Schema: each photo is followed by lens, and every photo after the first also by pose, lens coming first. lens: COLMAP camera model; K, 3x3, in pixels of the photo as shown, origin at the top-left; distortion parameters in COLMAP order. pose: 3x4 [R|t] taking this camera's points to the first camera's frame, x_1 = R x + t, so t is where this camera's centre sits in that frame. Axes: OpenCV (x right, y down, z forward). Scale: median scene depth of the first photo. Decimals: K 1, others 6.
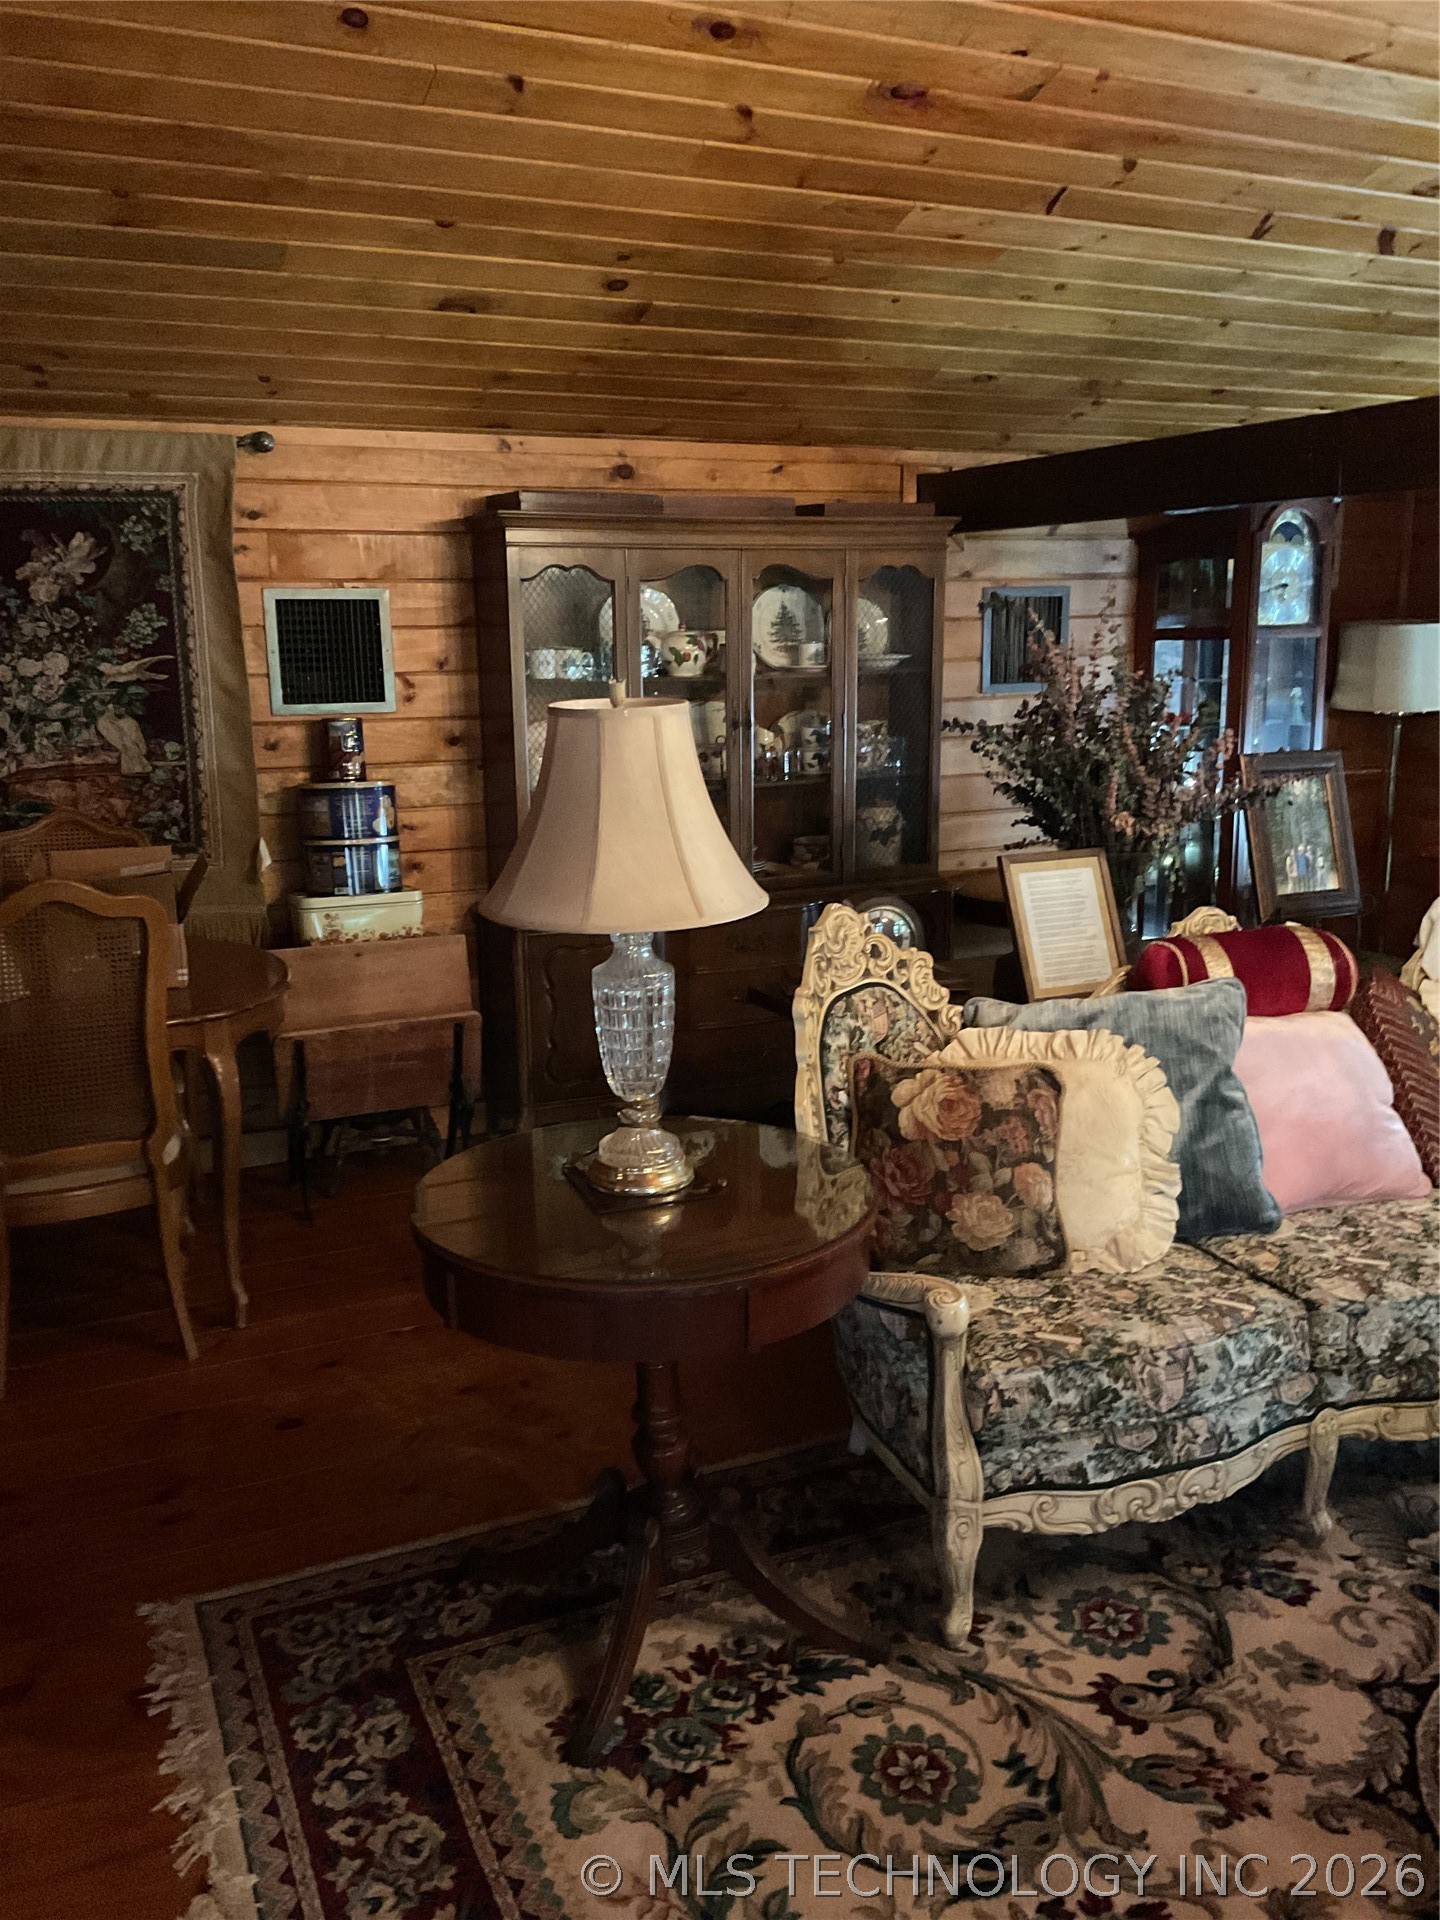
lens RADIAL K [[1561.8, 0, 719.6], [0, 1561.8, 952.3], [0, 0, 1]] dist [0.088231, -0.192877]
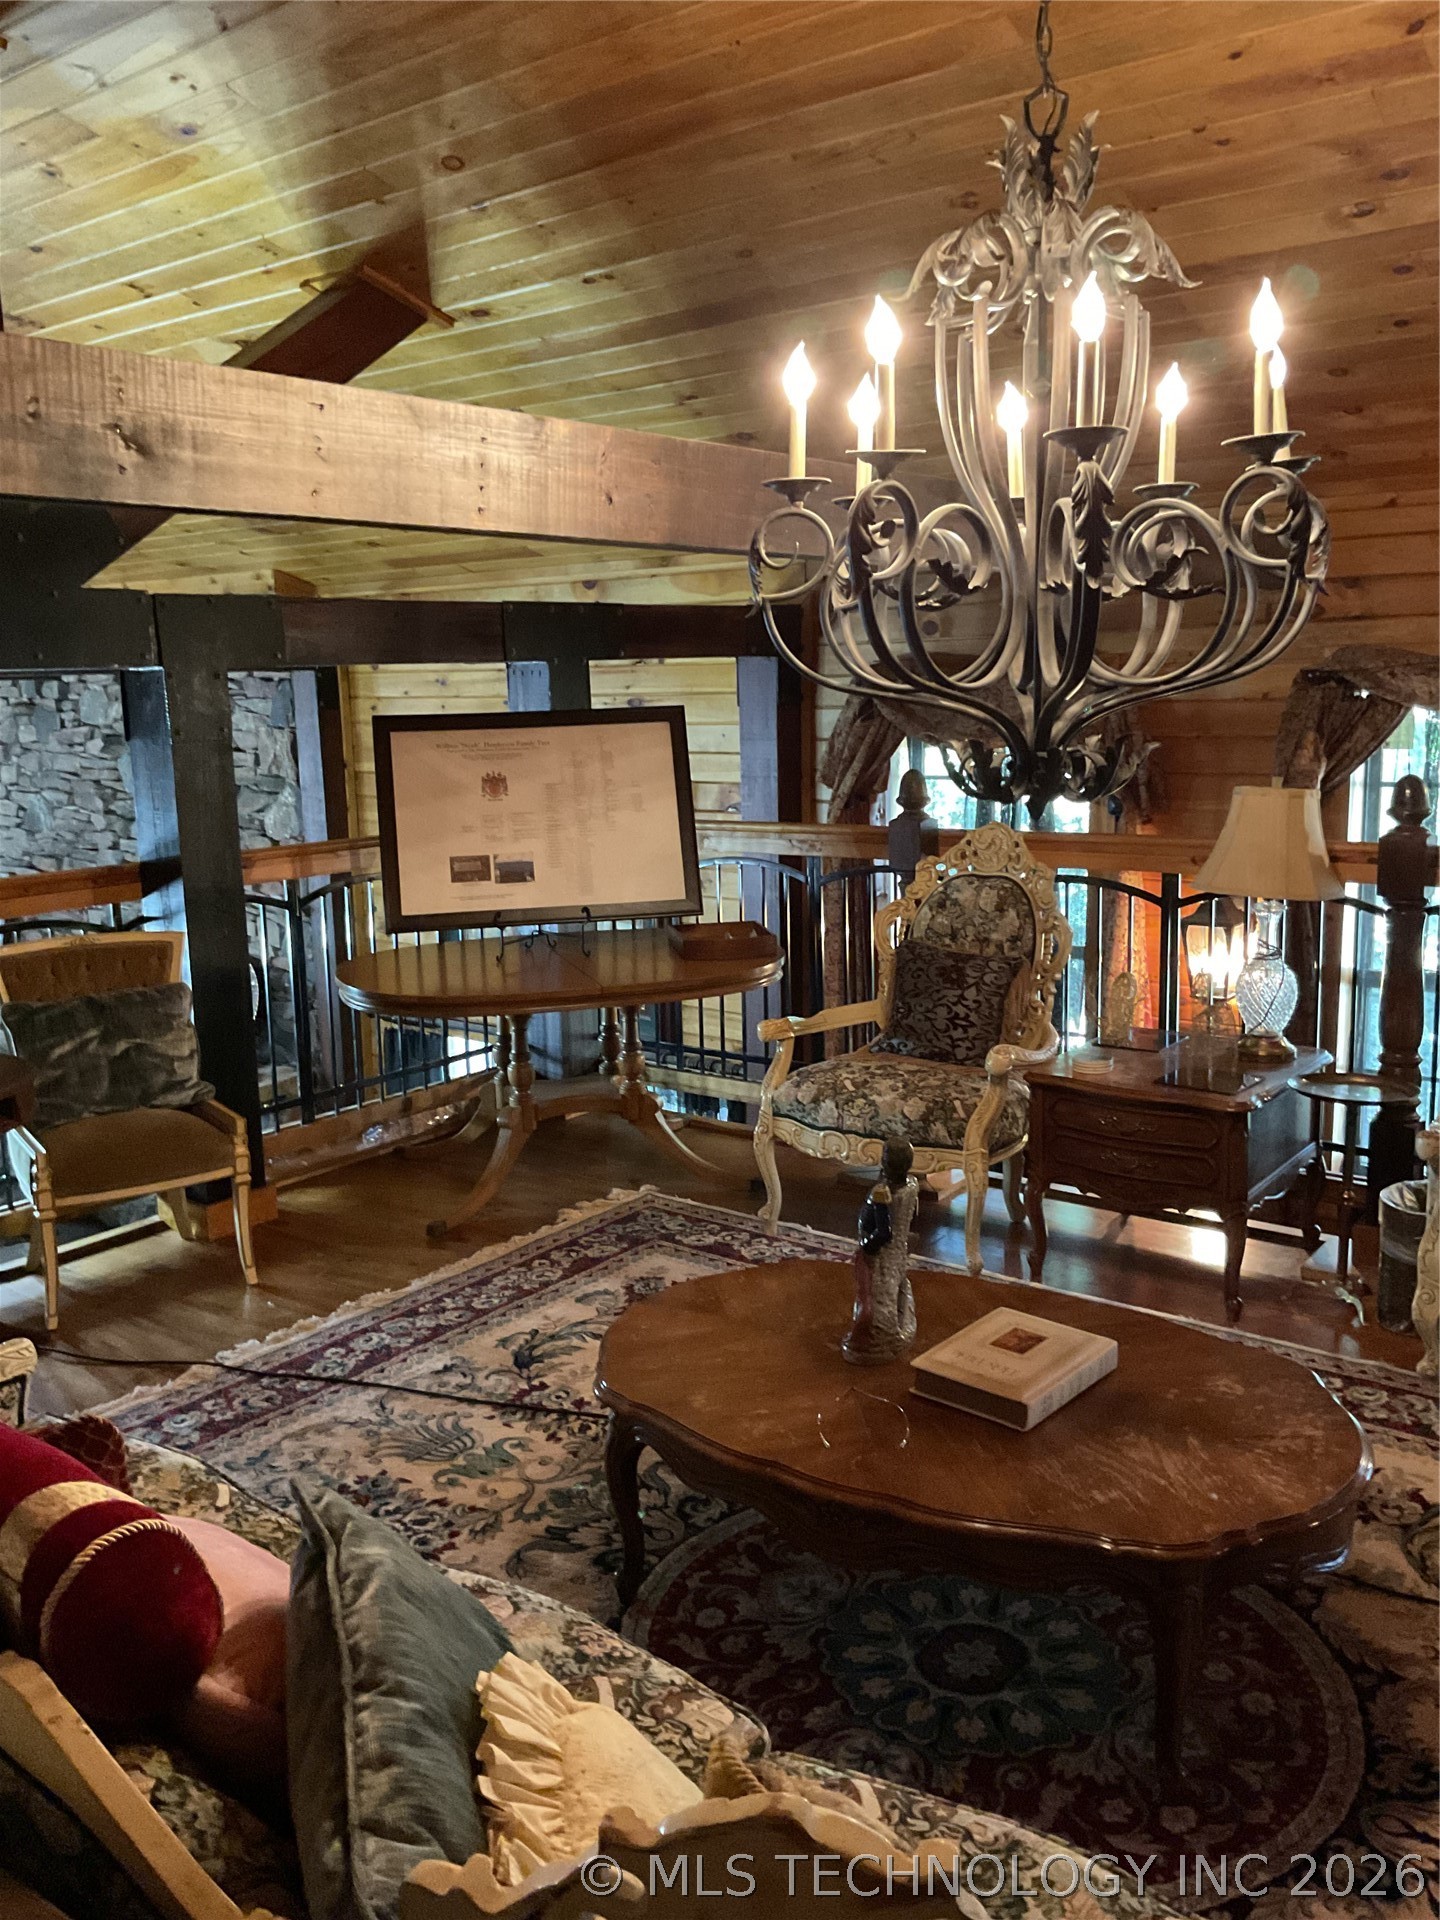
lens RADIAL K [[1561.8, 0, 719.6], [0, 1561.8, 952.3], [0, 0, 1]] dist [0.088231, -0.192877]
pose [[0.459904, 0.161314, -0.873193, 1.608364], [-0.157915, 0.982543, 0.098343, -0.097851], [0.873814, 0.092662, 0.477350, 0.157151]]
